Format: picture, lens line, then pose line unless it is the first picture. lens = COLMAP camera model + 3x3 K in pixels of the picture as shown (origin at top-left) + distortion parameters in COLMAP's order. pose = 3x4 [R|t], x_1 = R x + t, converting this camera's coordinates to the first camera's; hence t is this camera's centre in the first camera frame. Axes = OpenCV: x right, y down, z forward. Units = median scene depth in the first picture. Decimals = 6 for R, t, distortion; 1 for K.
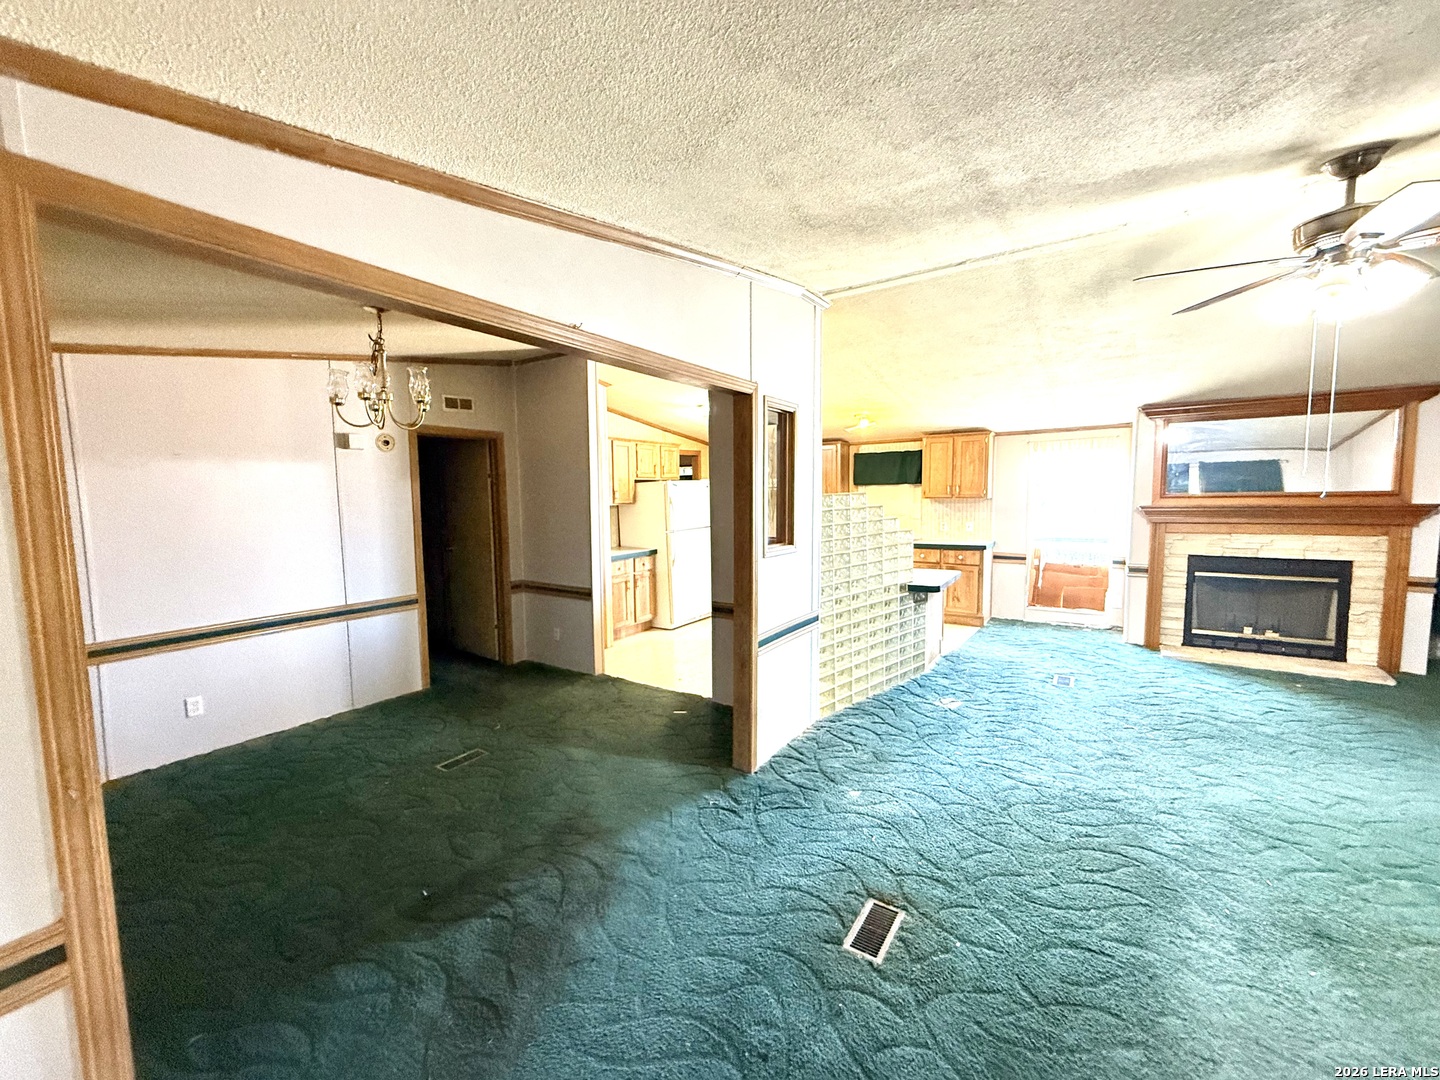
lens RADIAL K [[575.7, 0, 718.0], [0, 575.7, 539.3], [0, 0, 1]] dist [0.001797, -0.000176]
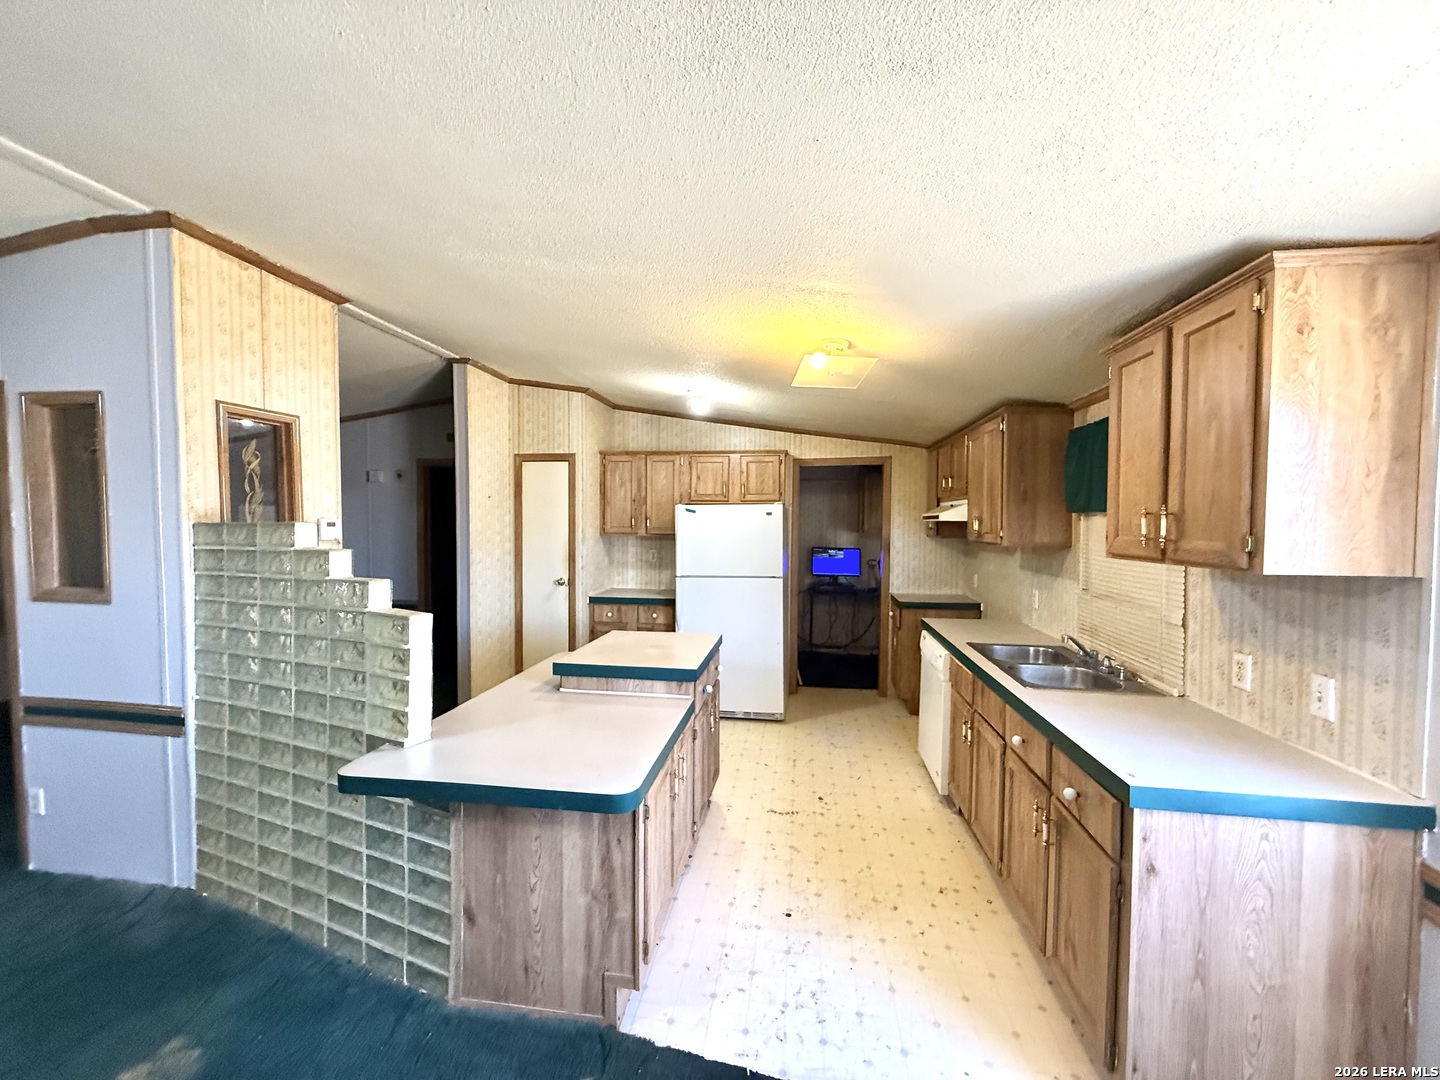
lens RADIAL K [[575.7, 0, 718.0], [0, 575.7, 539.3], [0, 0, 1]] dist [0.001797, -0.000176]
pose [[0.423708, 0.044818, -0.904689, 0.683674], [-0.089703, 0.995942, 0.007327, -0.081220], [0.901346, 0.078049, 0.426009, 0.873060]]
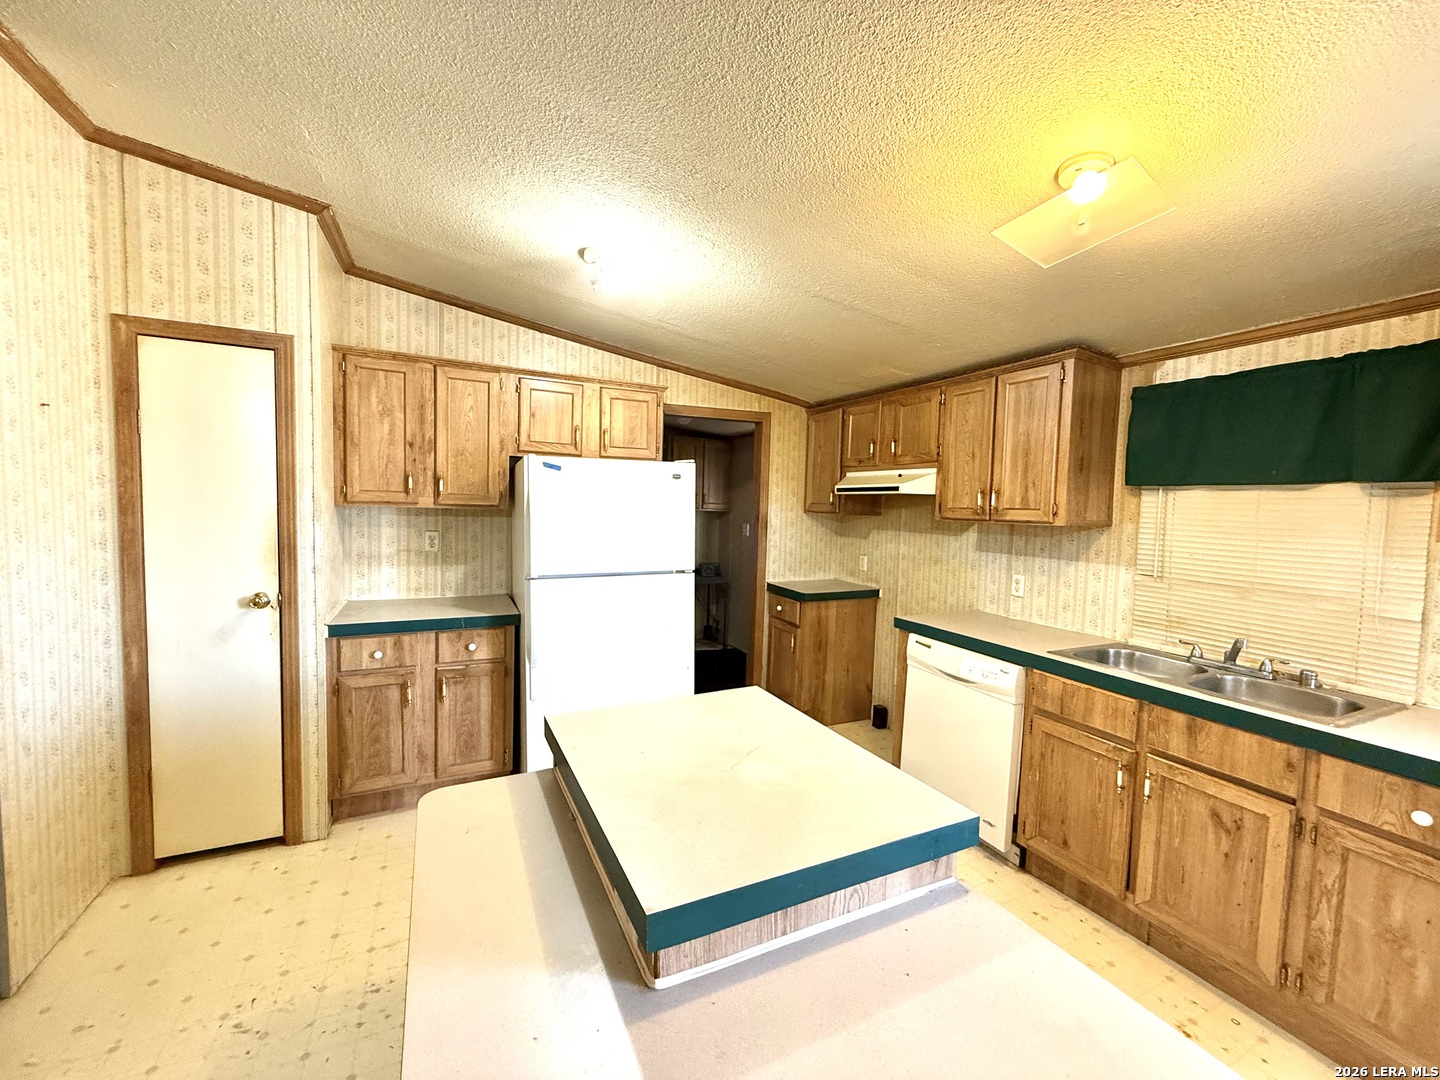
lens RADIAL K [[575.7, 0, 718.0], [0, 575.7, 539.3], [0, 0, 1]] dist [0.001797, -0.000176]
pose [[0.857283, 0.069291, -0.510162, 0.289128], [-0.083475, 0.996498, -0.004926, -0.059807], [0.508034, 0.046809, 0.860064, 0.840046]]
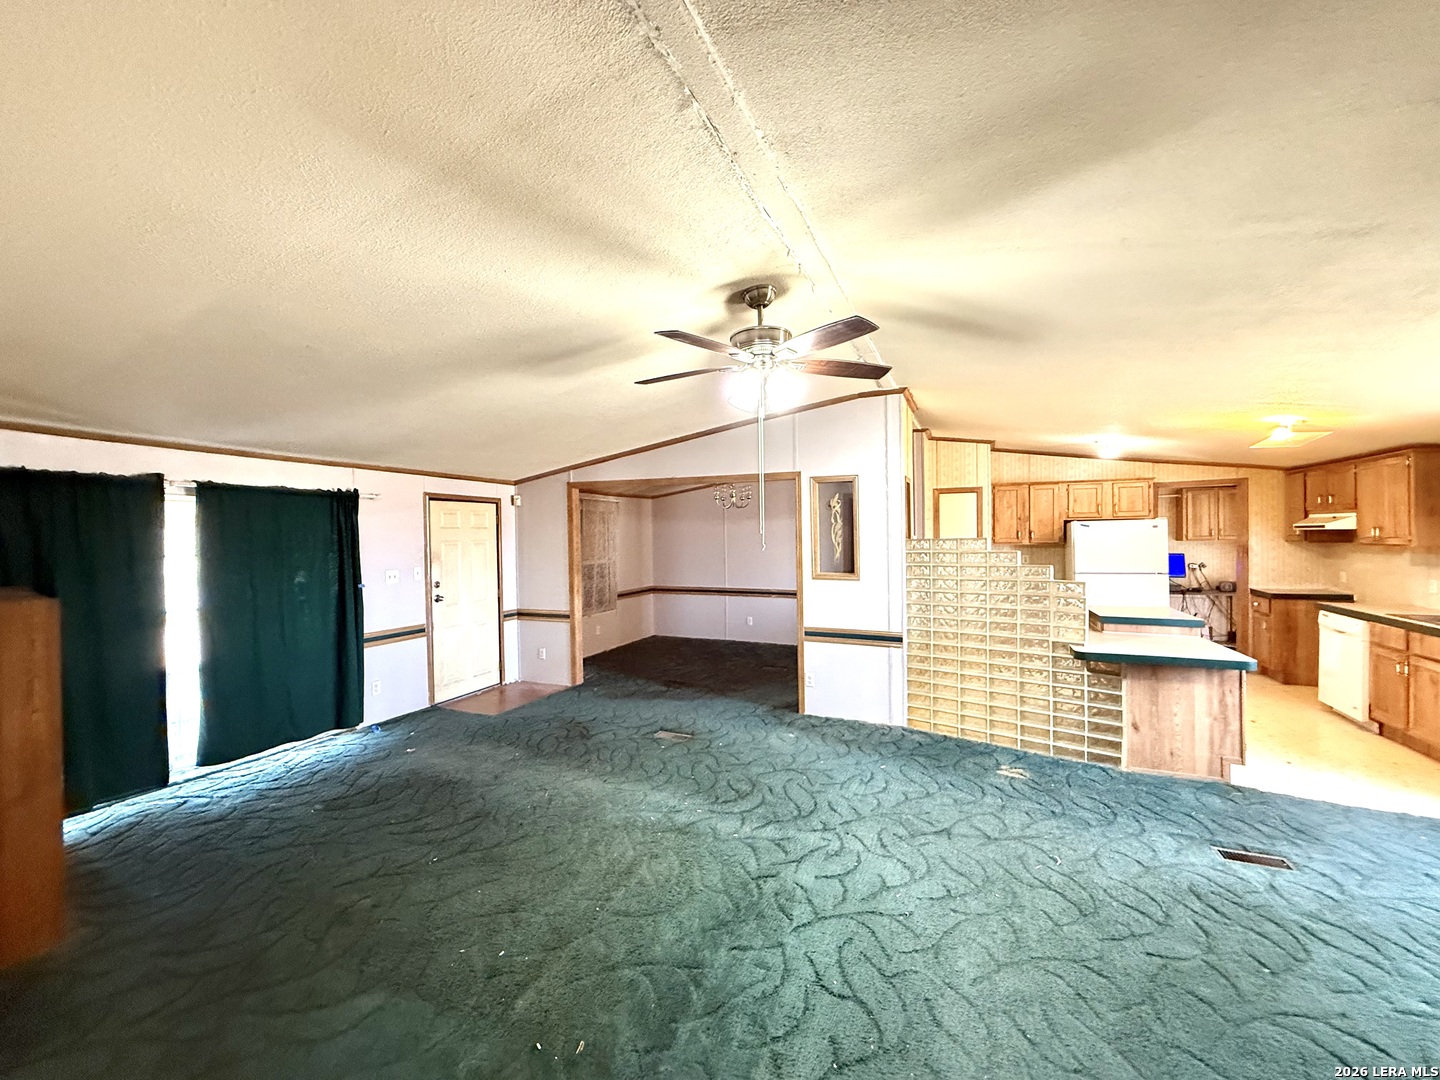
lens RADIAL K [[575.7, 0, 718.0], [0, 575.7, 539.3], [0, 0, 1]] dist [0.001797, -0.000176]
pose [[0.165744, 0.020613, -0.985953, 0.923005], [-0.073656, 0.997248, 0.008467, -0.041388], [0.983414, 0.071218, 0.166806, 0.280095]]
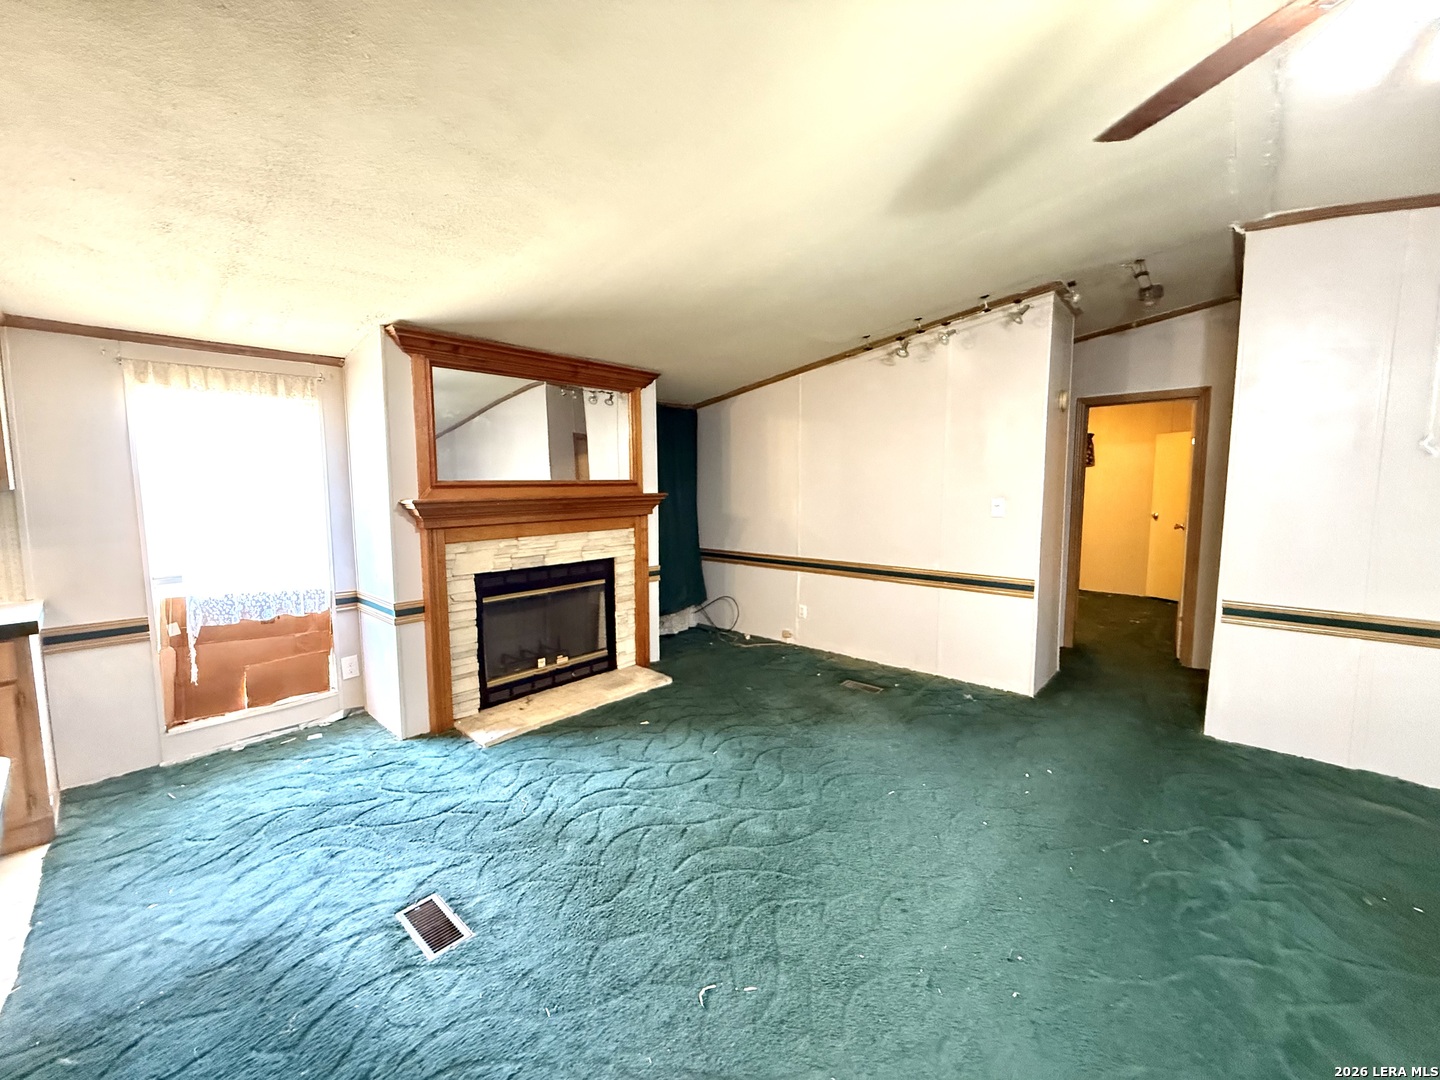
lens RADIAL K [[567.5, 0, 704.7], [0, 567.5, 539.9], [0, 0, 1]] dist [0.001178, 0.000046]
pose [[0.153673, -0.078120, 0.985029, 0.215986], [0.084919, 0.994226, 0.065601, -0.031258], [-0.984466, 0.073567, 0.159420, 0.617324]]
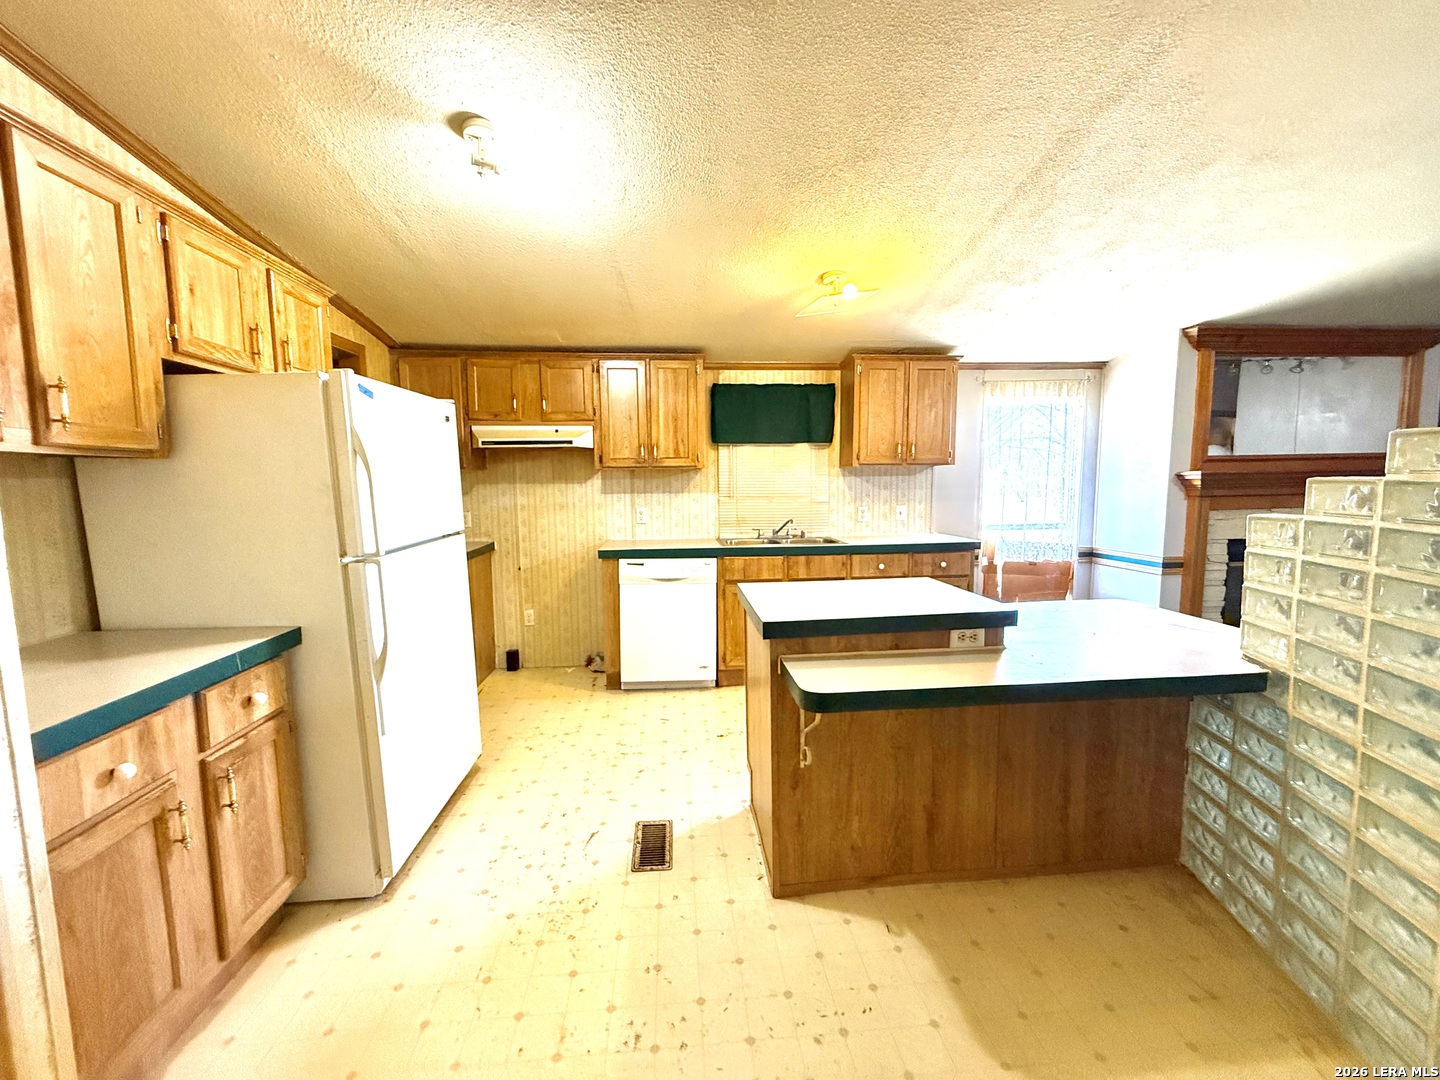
lens RADIAL K [[575.7, 0, 718.0], [0, 575.7, 539.3], [0, 0, 1]] dist [0.001797, -0.000176]
pose [[0.784821, -0.056827, 0.617111, -0.139620], [0.051586, 0.998322, 0.026325, -0.025230], [-0.617571, 0.011174, 0.786435, 0.801073]]
